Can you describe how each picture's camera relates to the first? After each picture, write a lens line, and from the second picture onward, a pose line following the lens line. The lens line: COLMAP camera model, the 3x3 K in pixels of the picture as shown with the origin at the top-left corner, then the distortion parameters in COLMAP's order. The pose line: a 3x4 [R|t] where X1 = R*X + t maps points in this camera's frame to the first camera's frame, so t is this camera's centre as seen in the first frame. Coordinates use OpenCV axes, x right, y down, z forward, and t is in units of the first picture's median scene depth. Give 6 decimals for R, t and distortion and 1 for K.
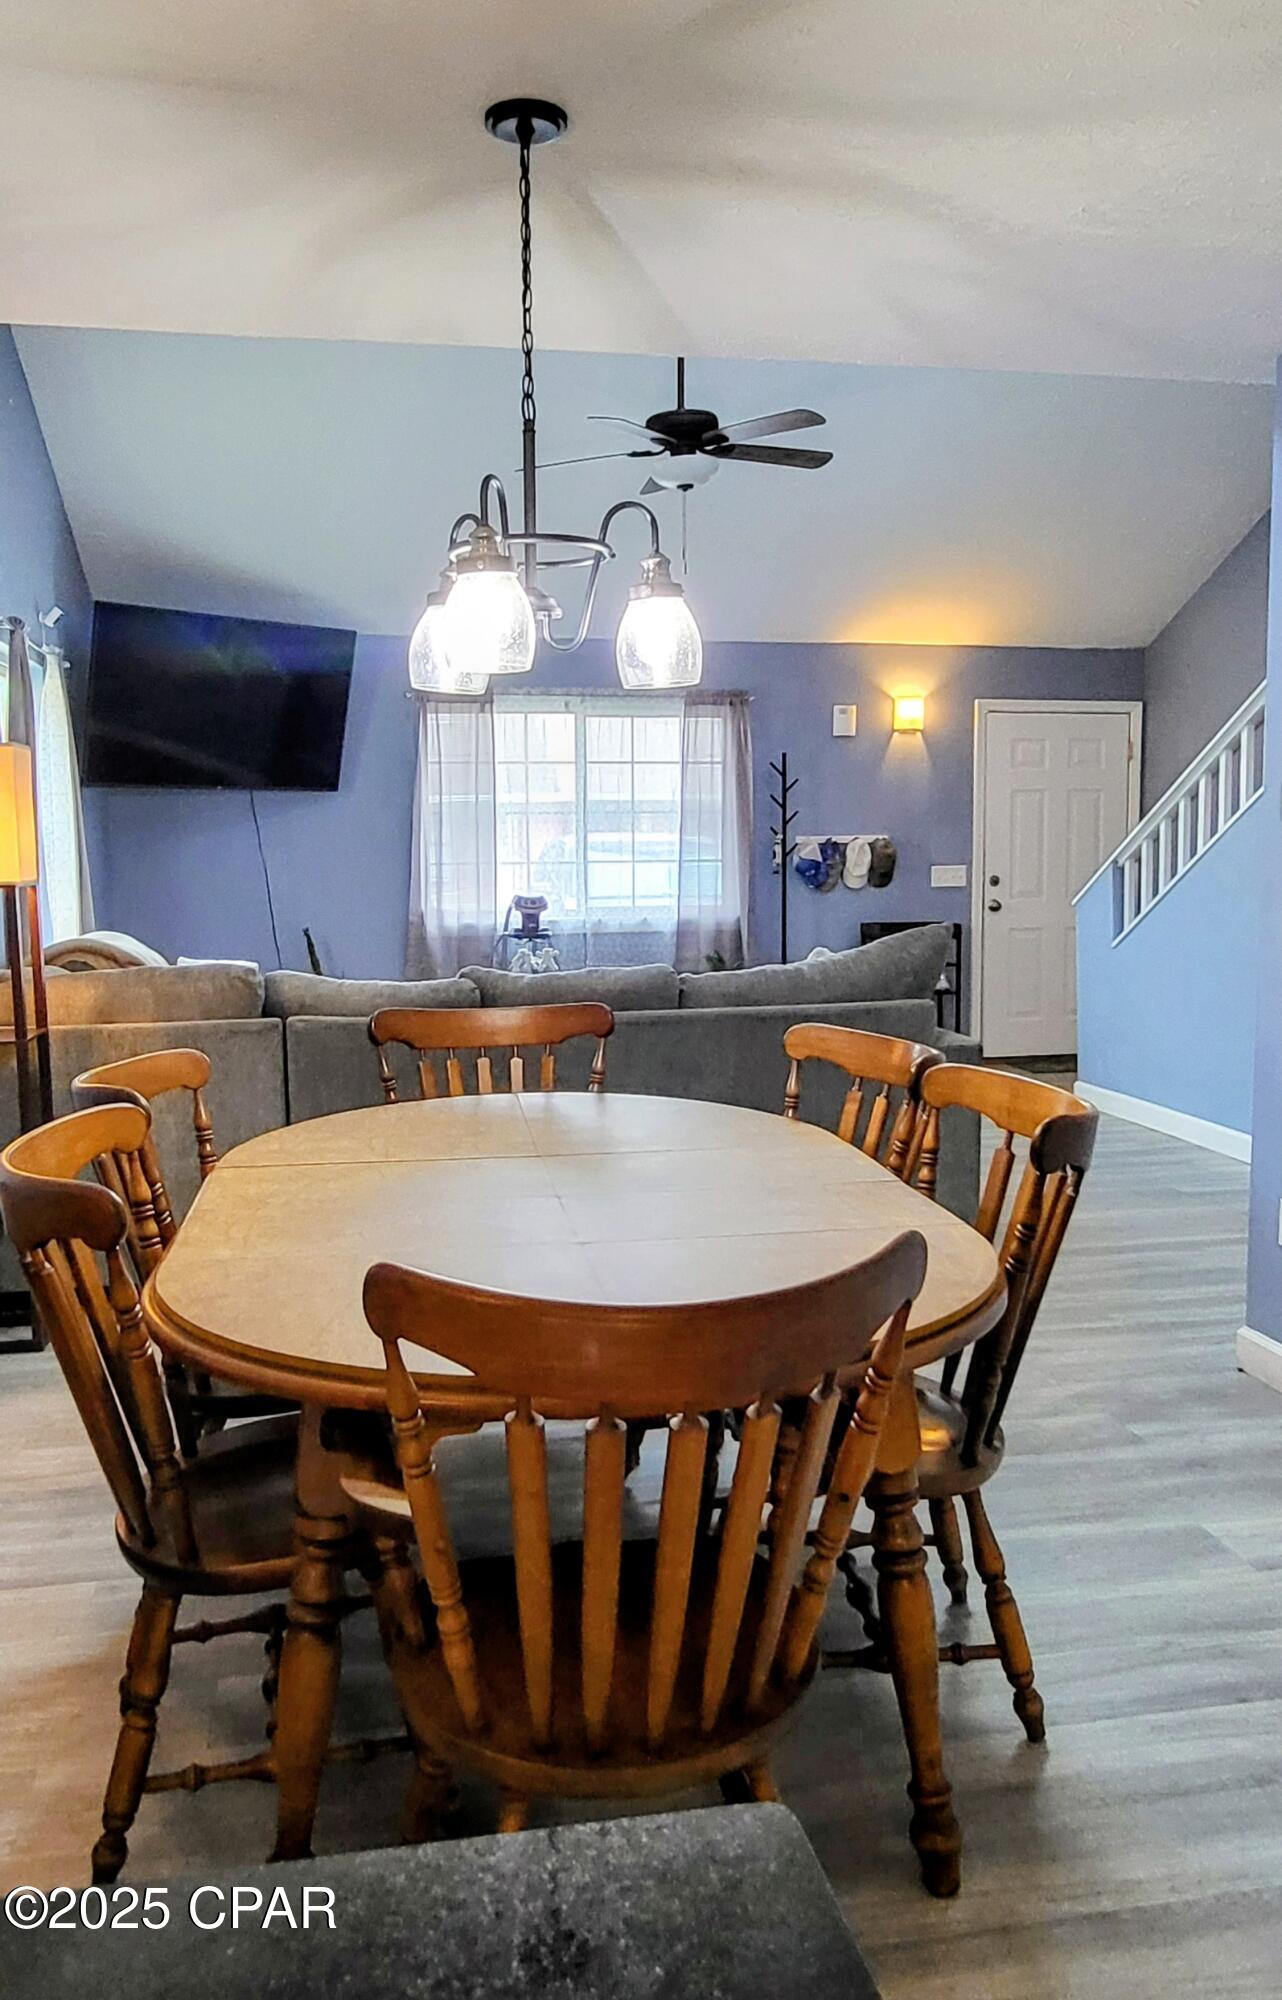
lens RADIAL K [[1461.9, 0, 638.9], [0, 1461.9, 1004.7], [0, 0, 1]] dist [0.003354, 0.002345]
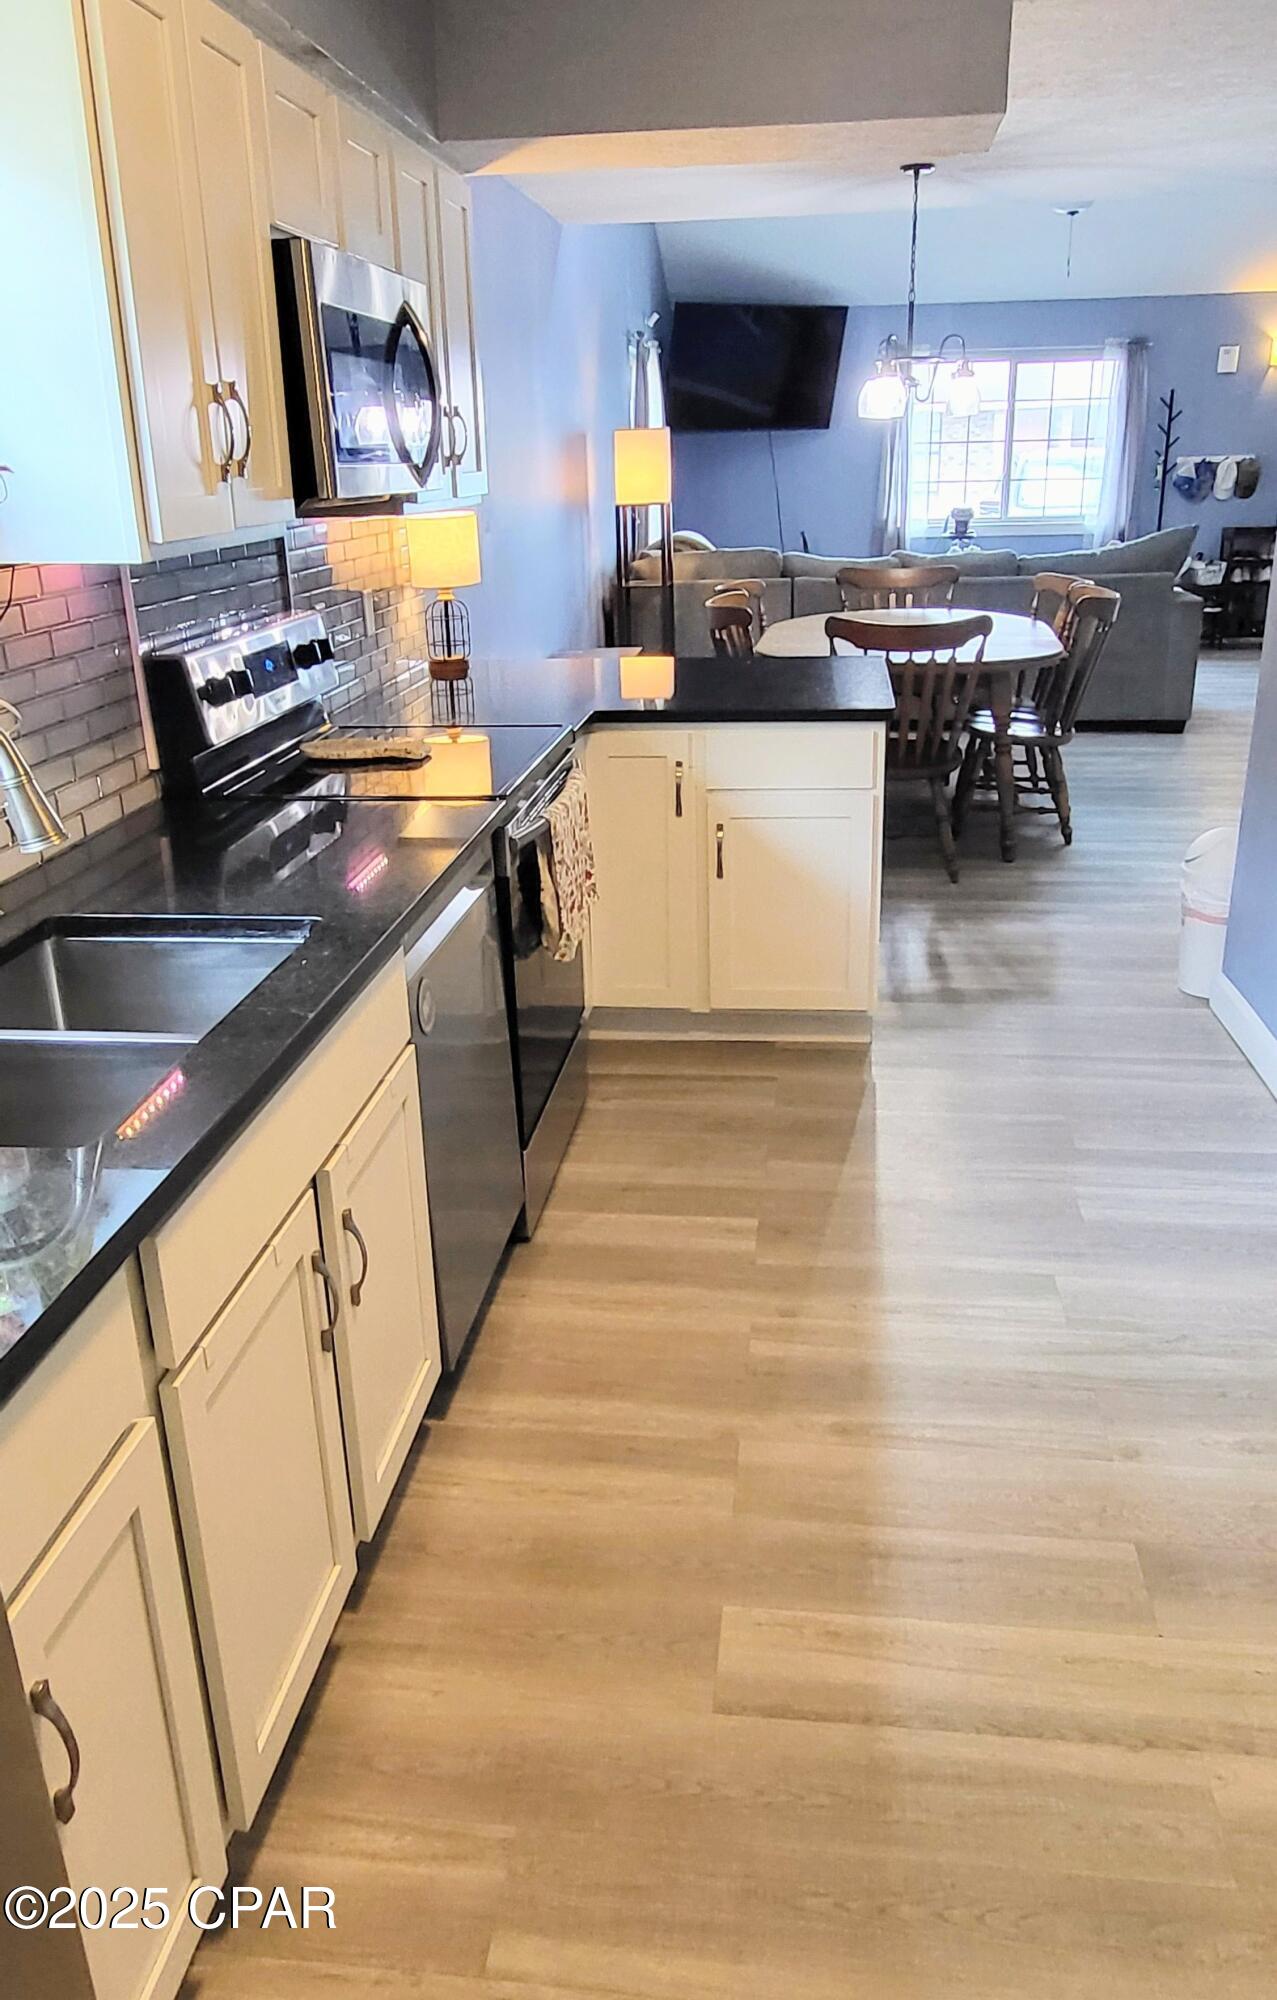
lens RADIAL K [[1461.9, 0, 630.0], [0, 1461.9, 1002.4], [0, 0, 1]] dist [0.003354, 0.002345]
pose [[0.946425, 0.098167, -0.307640, 0.100952], [-0.018447, 0.967553, 0.251994, 0.036203], [0.322395, -0.232818, 0.917528, -0.484903]]
